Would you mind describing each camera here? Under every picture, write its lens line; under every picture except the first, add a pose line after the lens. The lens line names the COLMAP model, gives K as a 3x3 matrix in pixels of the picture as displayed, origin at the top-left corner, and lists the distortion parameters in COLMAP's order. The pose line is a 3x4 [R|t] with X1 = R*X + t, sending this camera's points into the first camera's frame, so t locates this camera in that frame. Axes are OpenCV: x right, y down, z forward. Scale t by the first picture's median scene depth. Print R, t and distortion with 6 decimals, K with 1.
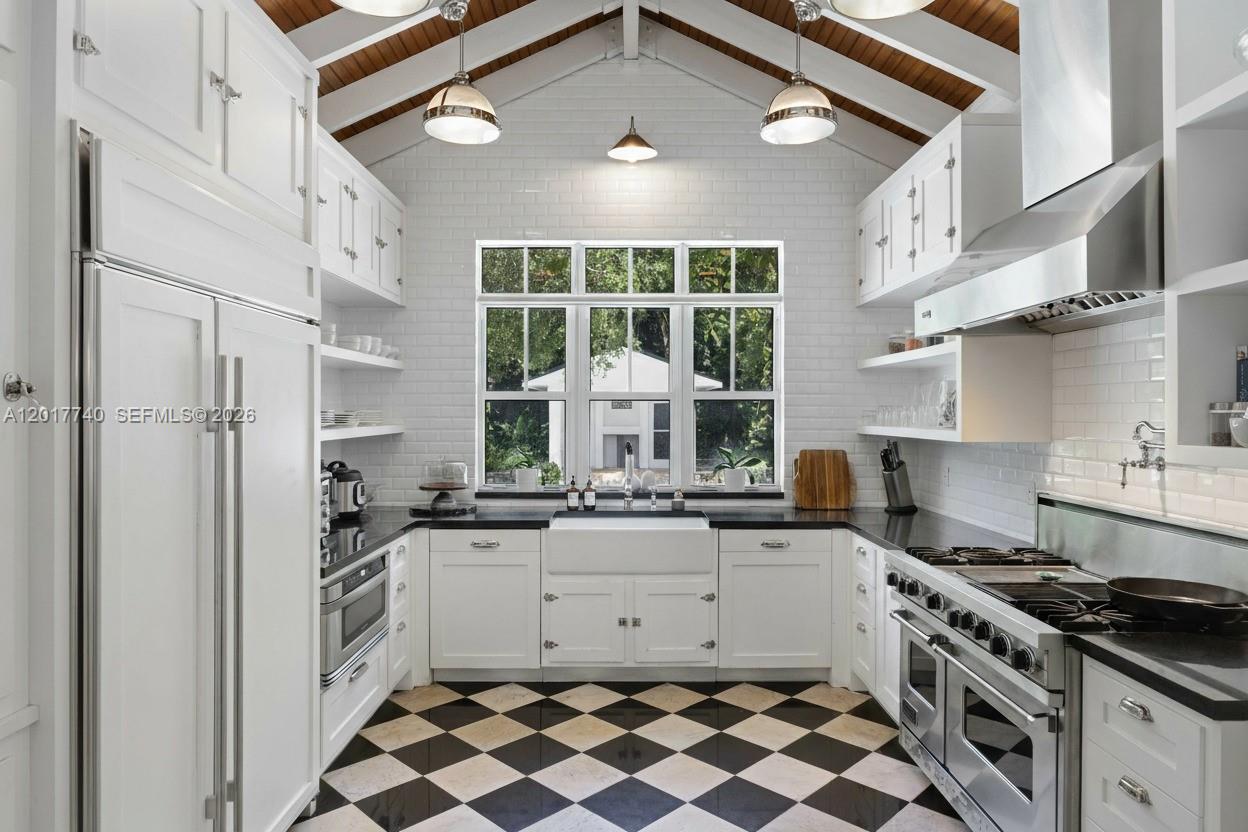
lens RADIAL K [[609.4, 0, 624.0], [0, 609.4, 416.0], [0, 0, 1]] dist [-0.021797, -0.000212]
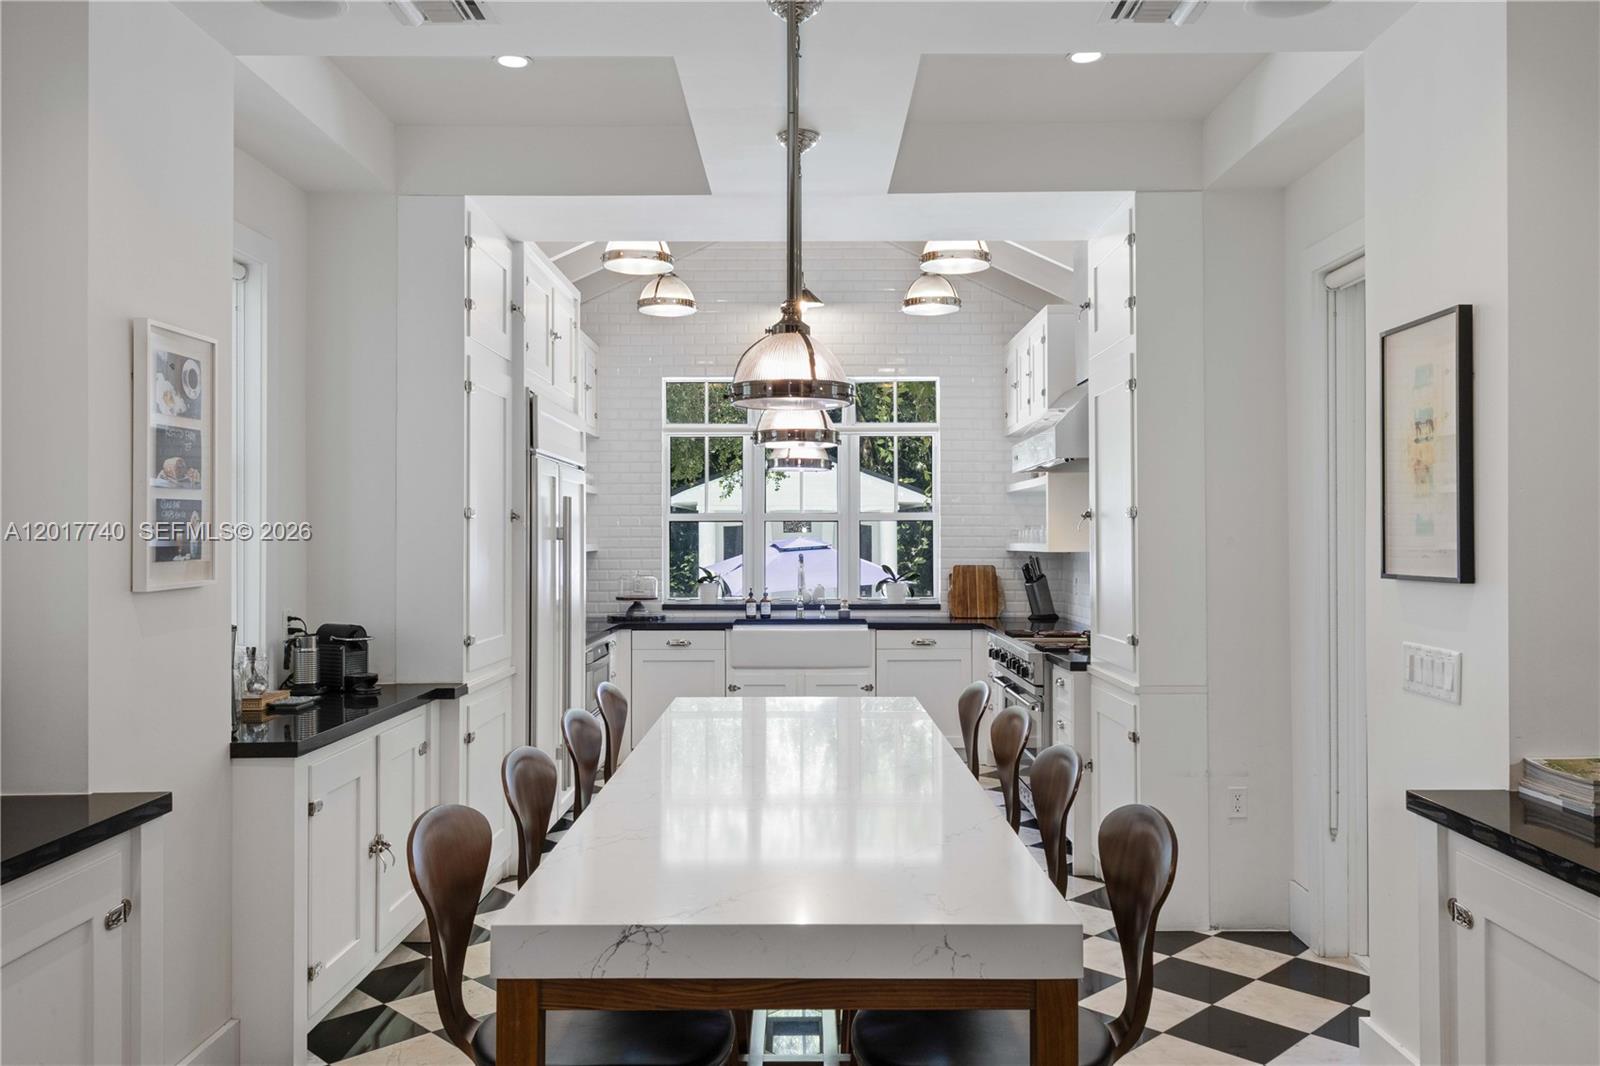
lens RADIAL K [[781.3, 0, 800.0], [0, 781.3, 533.0], [0, 0, 1]] dist [-0.021797, -0.000212]
pose [[0.999997, -0.002341, 0.000100, 0.007303], [0.002342, 0.999943, -0.010405, 0.011181], [-0.000075, 0.010405, 0.999946, -0.443586]]
